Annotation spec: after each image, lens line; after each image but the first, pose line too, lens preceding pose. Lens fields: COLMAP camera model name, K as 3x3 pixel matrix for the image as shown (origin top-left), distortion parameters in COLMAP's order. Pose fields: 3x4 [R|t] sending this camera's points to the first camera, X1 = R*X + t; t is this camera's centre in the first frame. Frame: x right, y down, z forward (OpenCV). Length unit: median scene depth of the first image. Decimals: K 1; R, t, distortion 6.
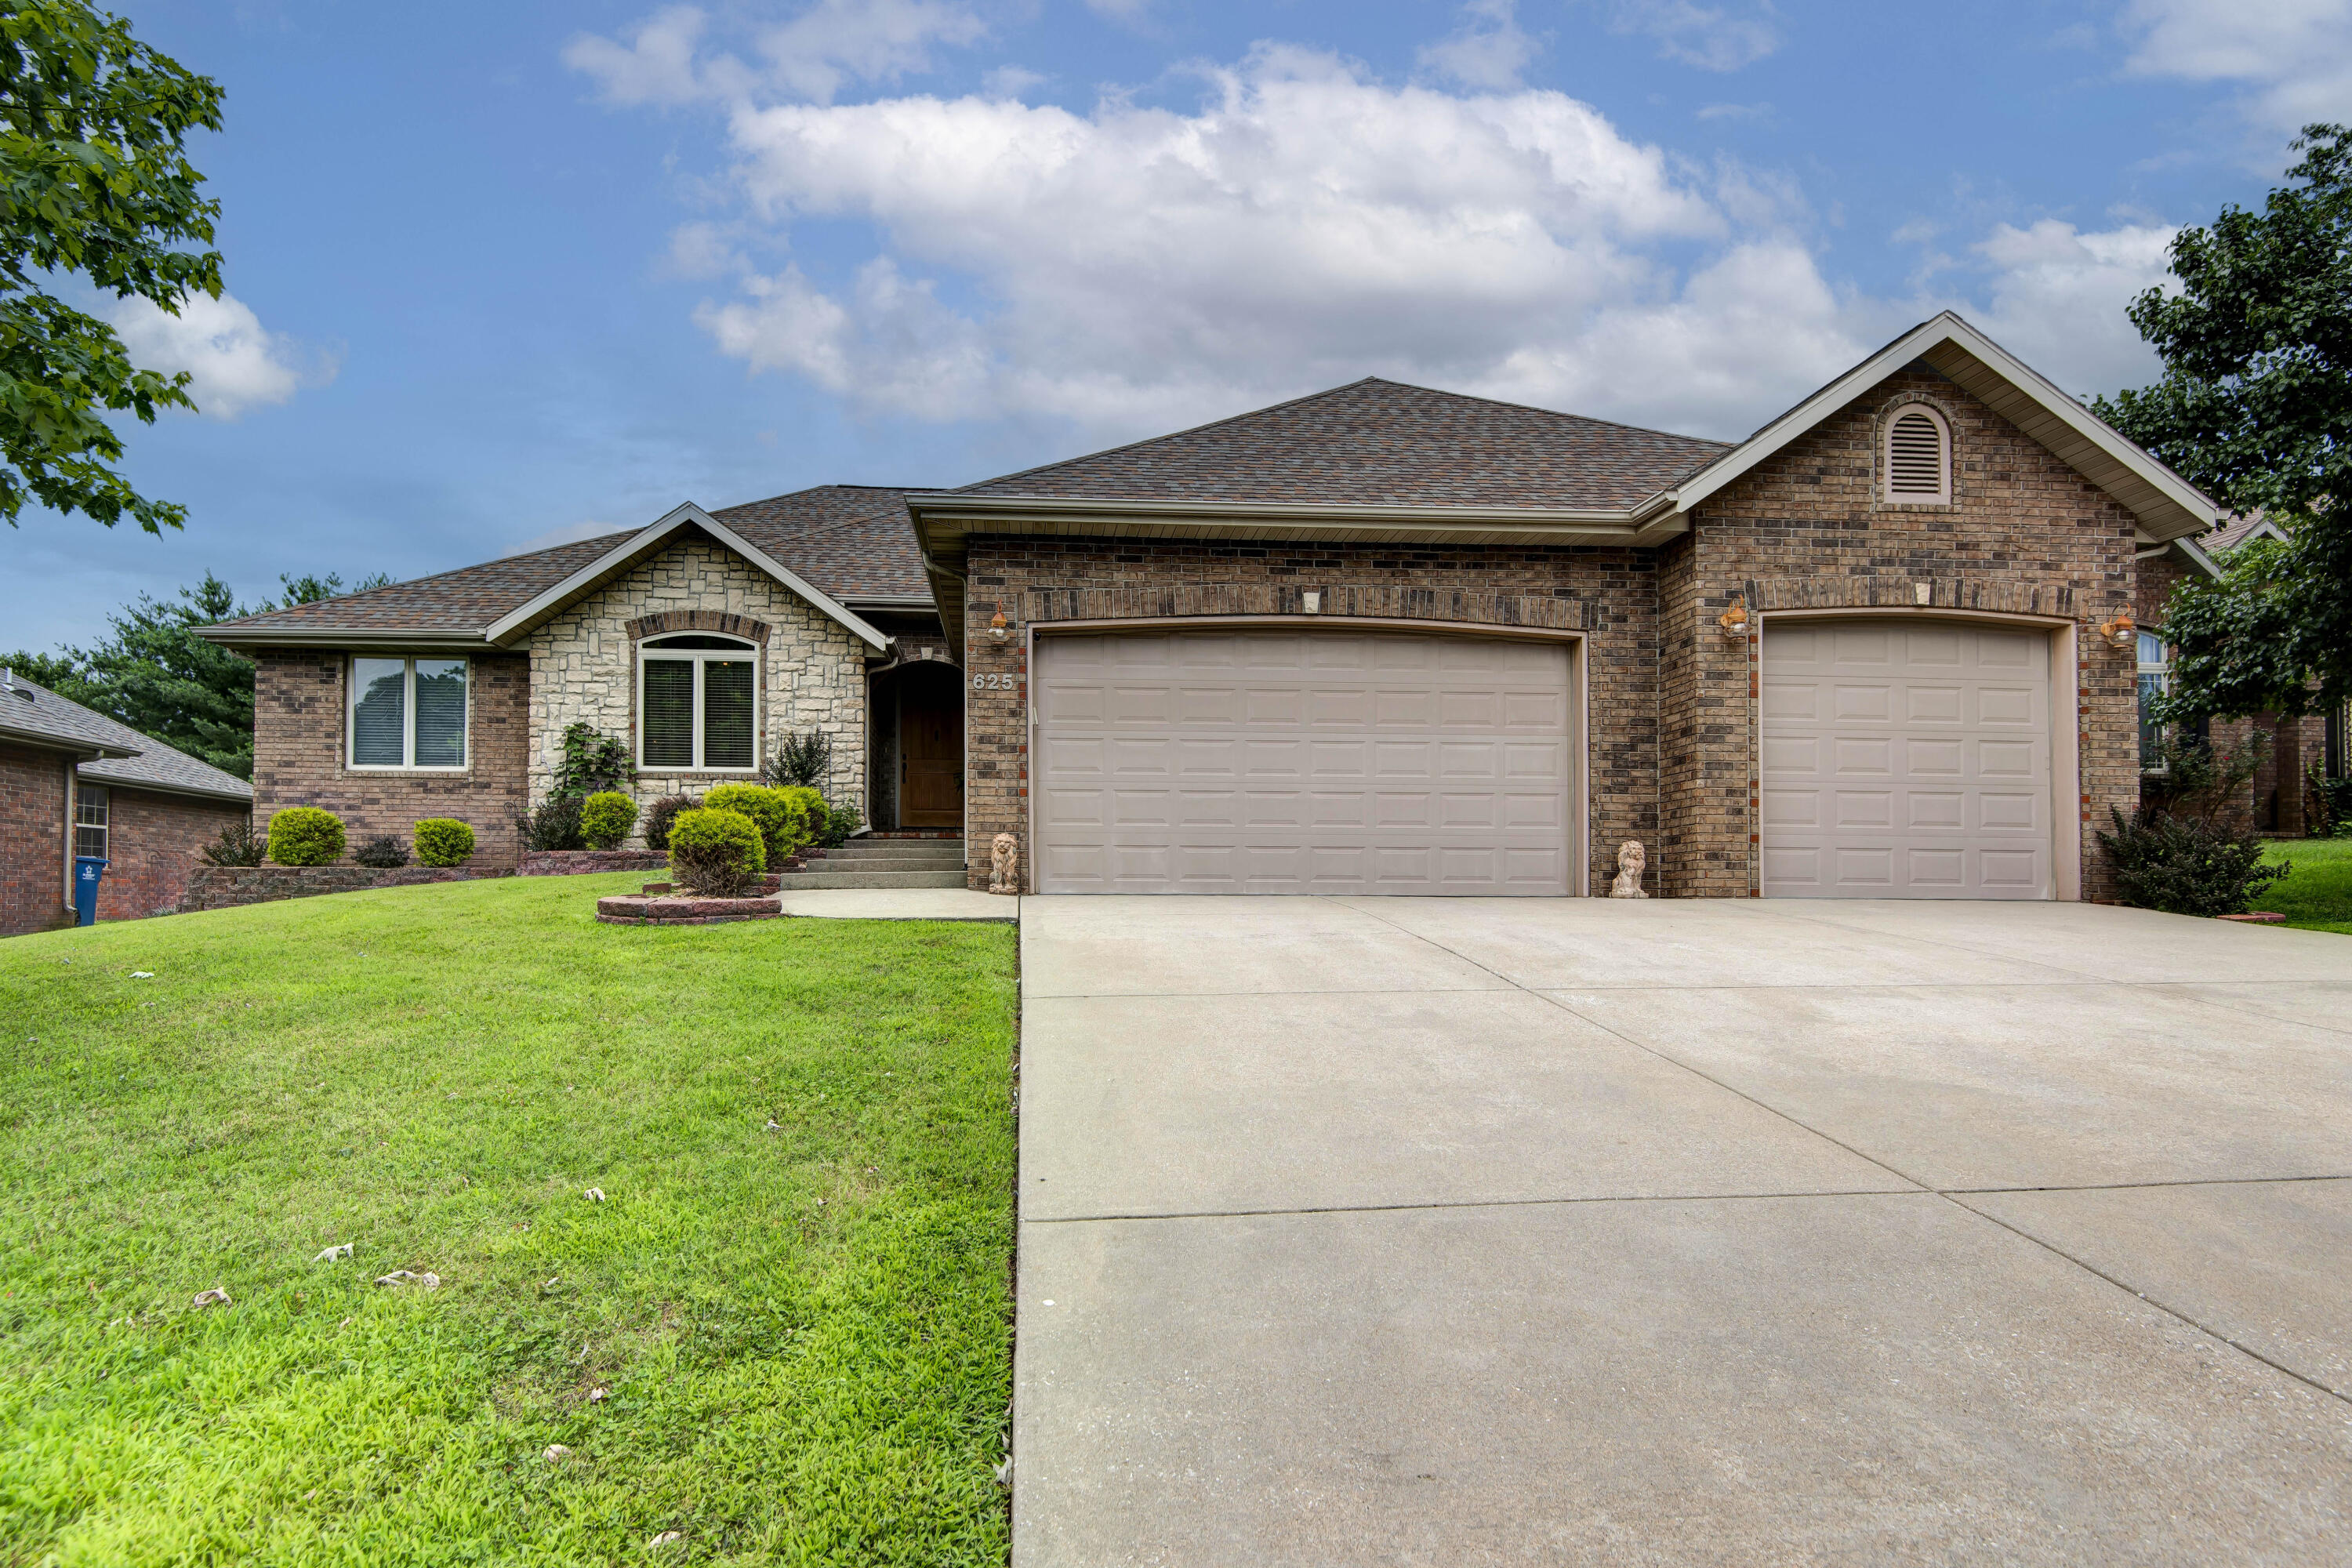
lens RADIAL K [[1225.9, 0, 1174.1], [0, 1225.9, 796.6], [0, 0, 1]] dist [0.014584, -0.005709]
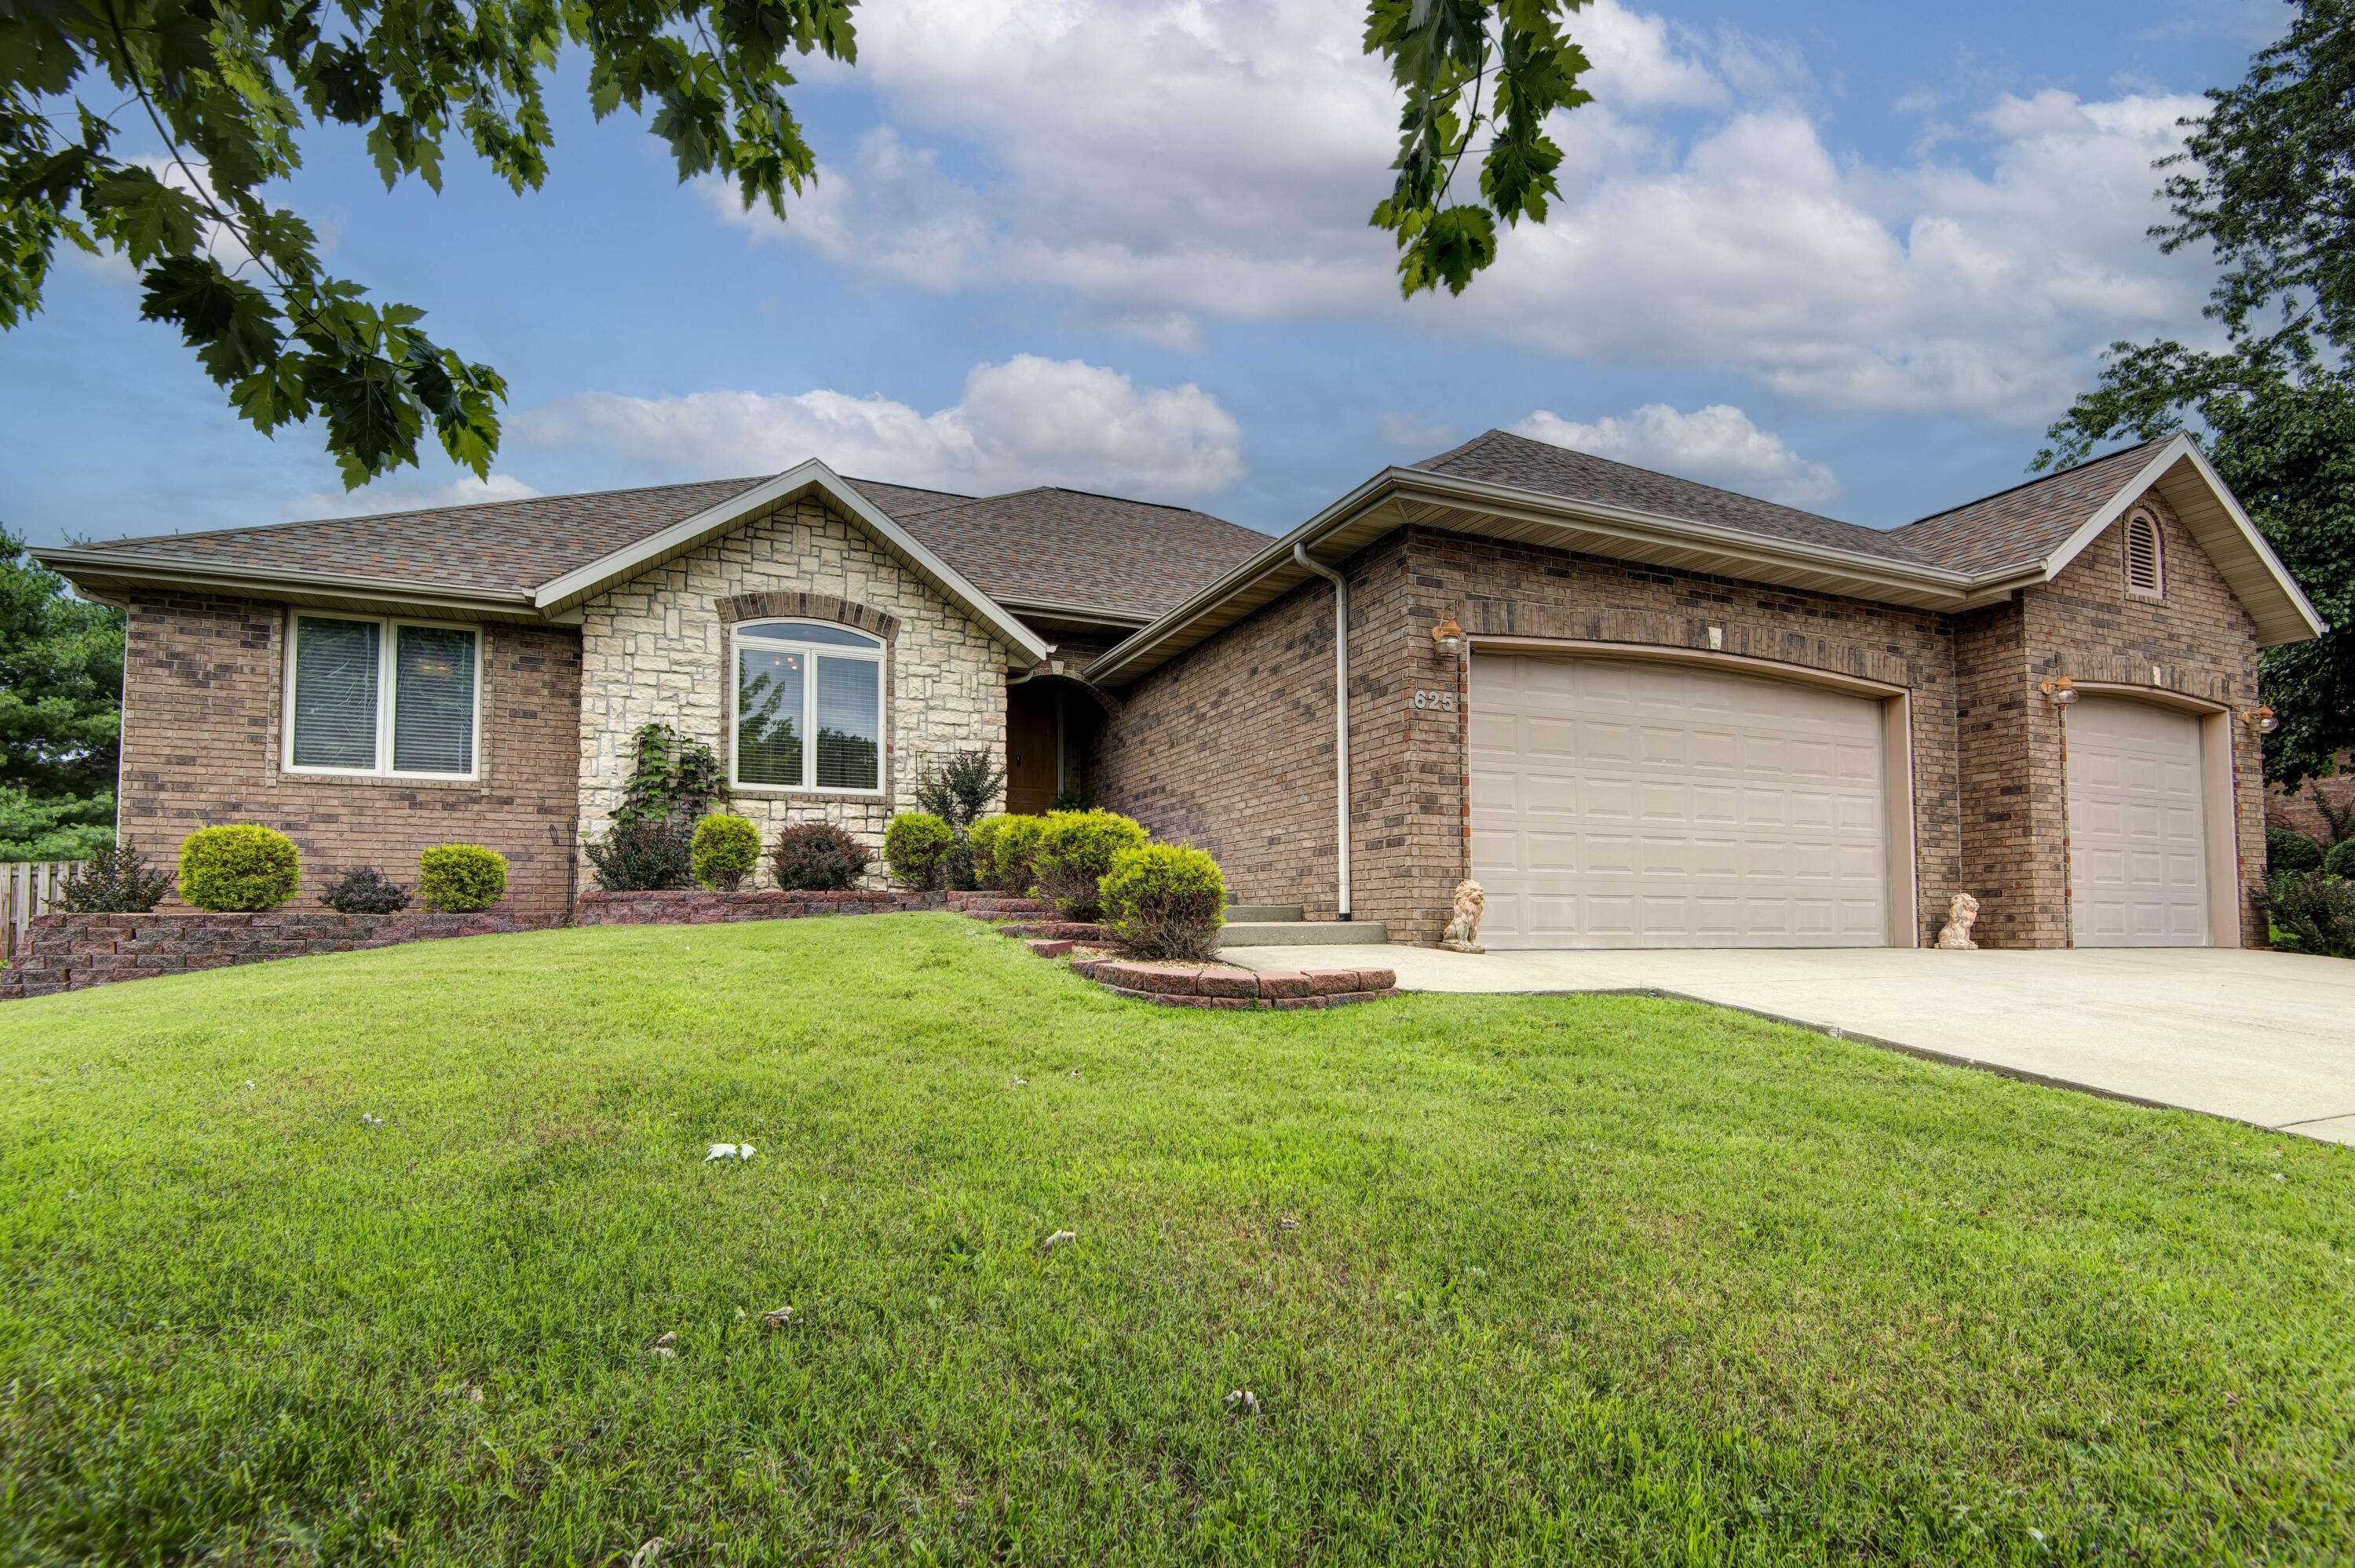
lens RADIAL K [[1102.3, 0, 1176.6], [0, 1102.3, 799.8], [0, 0, 1]] dist [0.004630, 0.000113]
pose [[0.944660, 0.034217, 0.326260, -0.418384], [-0.023791, 0.999072, -0.035894, 0.004762], [-0.327186, 0.026145, 0.944598, 0.253785]]
